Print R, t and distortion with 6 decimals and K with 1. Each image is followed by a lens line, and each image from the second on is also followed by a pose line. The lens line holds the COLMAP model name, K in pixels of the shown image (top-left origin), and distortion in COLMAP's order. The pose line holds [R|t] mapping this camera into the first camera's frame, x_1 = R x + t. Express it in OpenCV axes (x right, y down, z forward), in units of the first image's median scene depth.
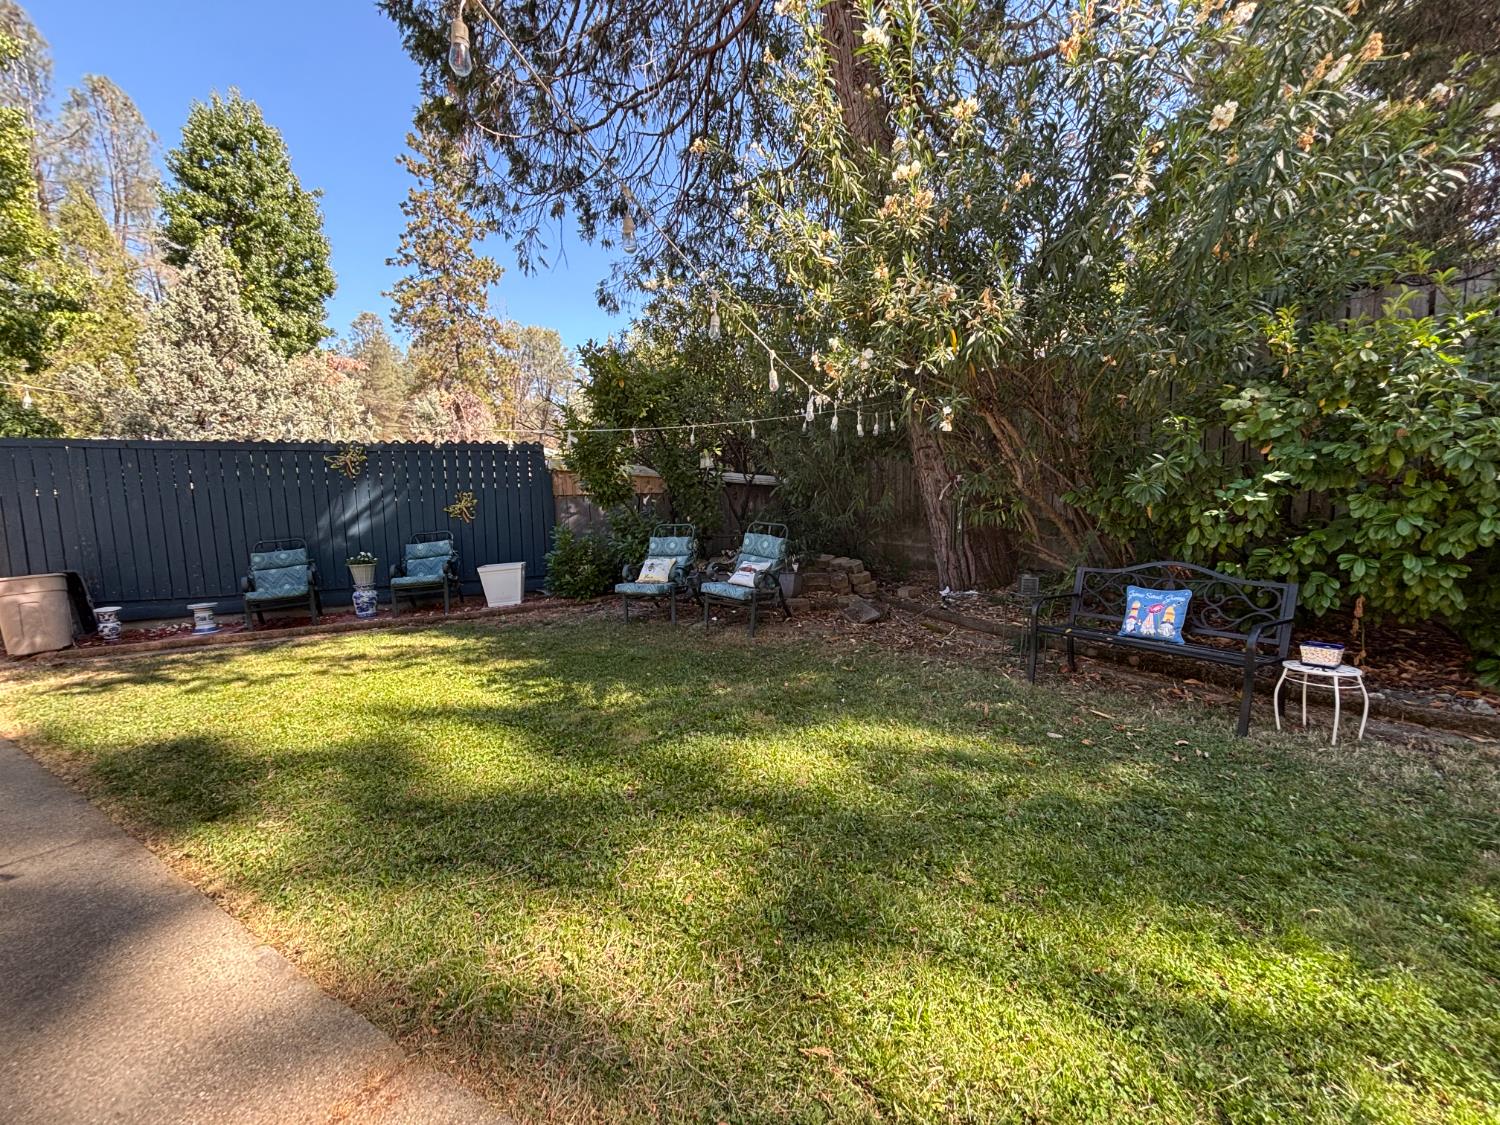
lens RADIAL K [[595.4, 0, 750.0], [0, 595.4, 562.5], [0, 0, 1]] dist [-0.000062, -0.000968]
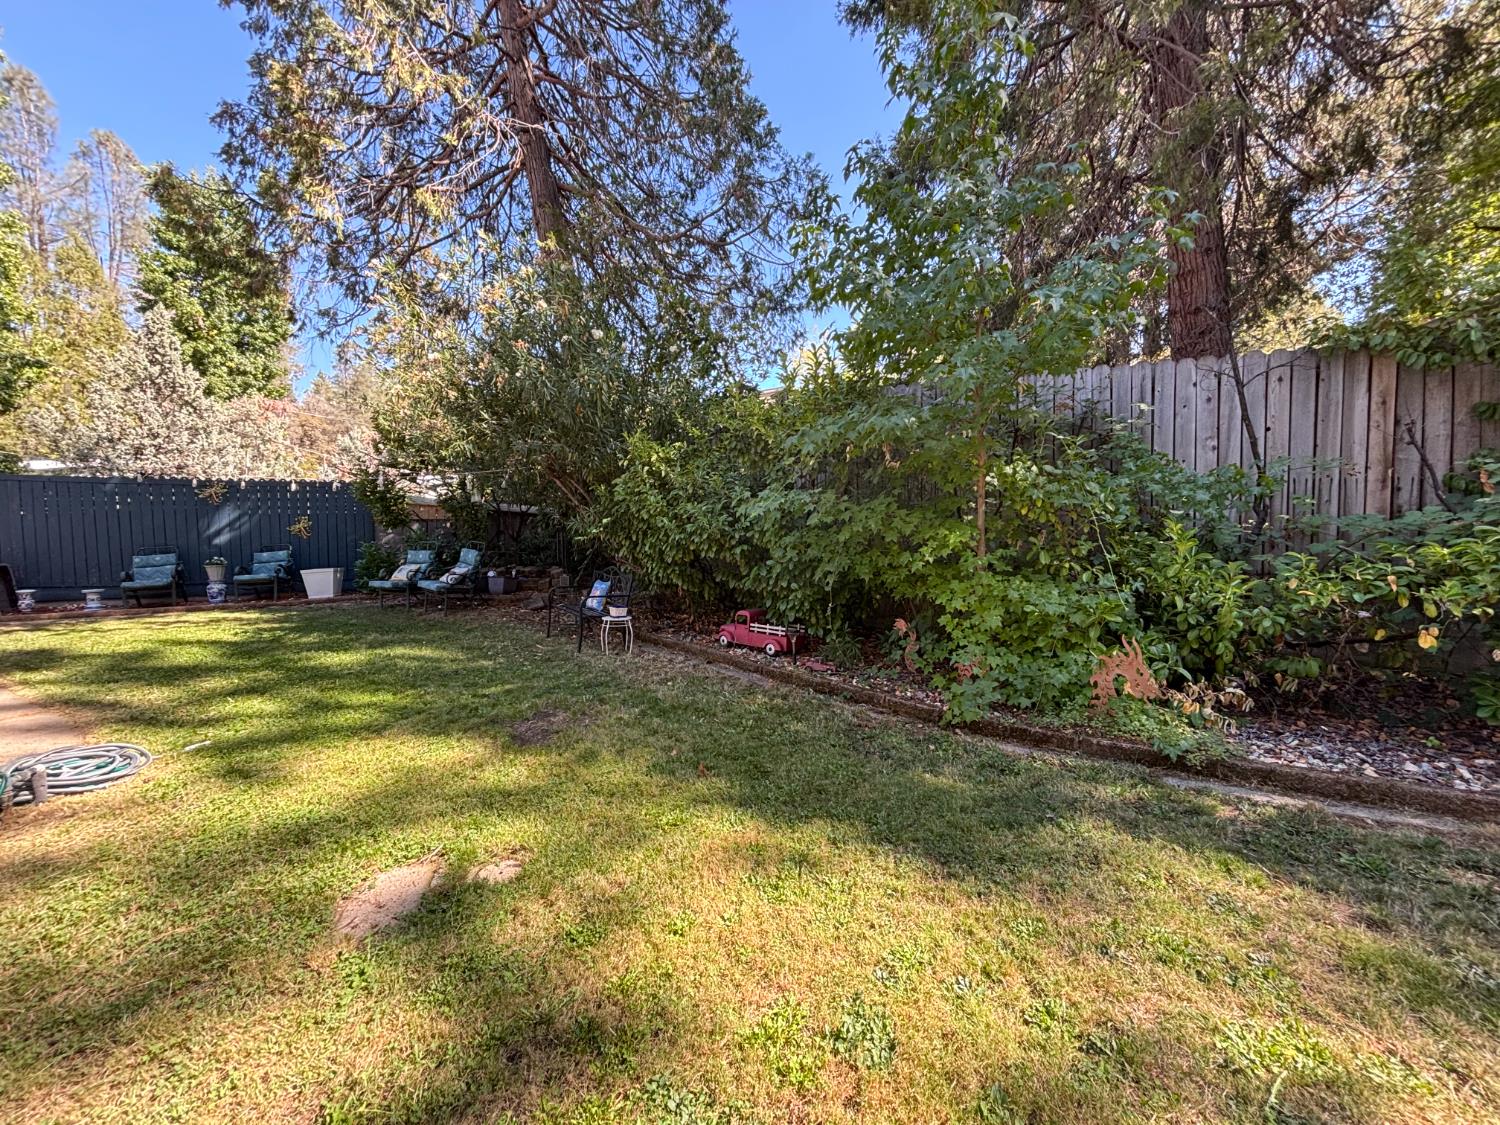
lens RADIAL K [[594.8, 0, 750.0], [0, 594.8, 562.5], [0, 0, 1]] dist [-0.002998, 0.000087]
pose [[0.999673, 0.022971, 0.011230, 0.325248], [-0.022427, 0.998672, -0.046371, 0.017845], [-0.012281, 0.046104, 0.998861, -0.227333]]
